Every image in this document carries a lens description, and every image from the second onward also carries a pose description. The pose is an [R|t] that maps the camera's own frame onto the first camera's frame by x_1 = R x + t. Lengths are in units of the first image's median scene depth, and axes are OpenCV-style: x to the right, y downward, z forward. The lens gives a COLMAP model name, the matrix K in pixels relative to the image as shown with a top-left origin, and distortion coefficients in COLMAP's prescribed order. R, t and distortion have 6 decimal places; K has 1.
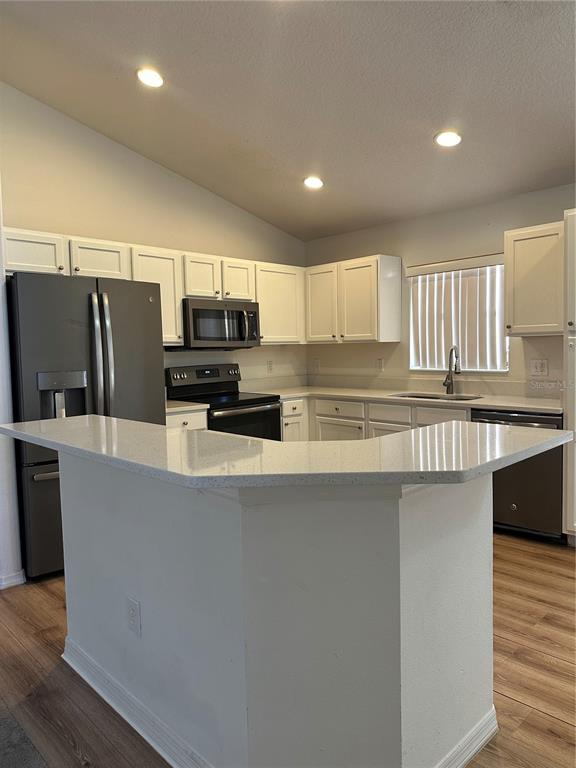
lens RADIAL K [[543.4, 0, 276.4], [0, 543.4, 380.4], [0, 0, 1]] dist [0.114810, -0.127563]
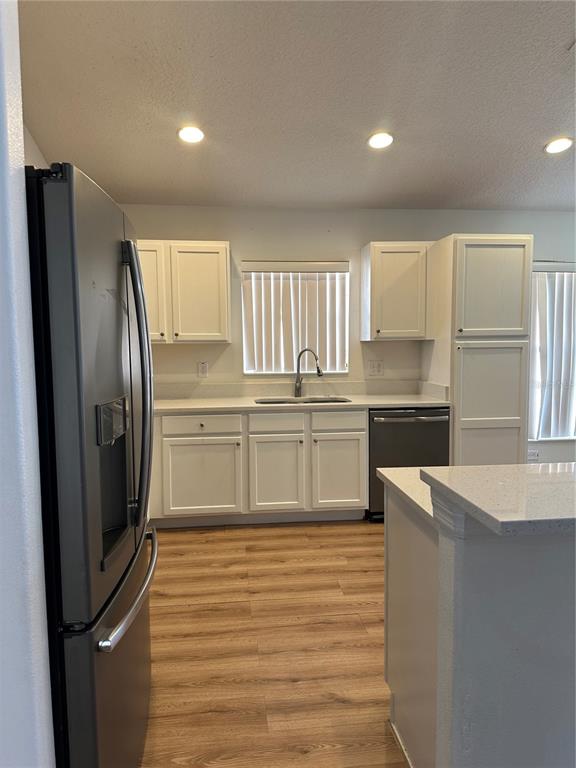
lens RADIAL K [[543.4, 0, 276.4], [0, 543.4, 380.4], [0, 0, 1]] dist [0.114810, -0.127563]
pose [[0.609888, -0.040841, 0.791434, -0.474479], [0.044537, 0.998859, 0.017225, -0.023447], [-0.791235, 0.024742, 0.611011, 0.430094]]
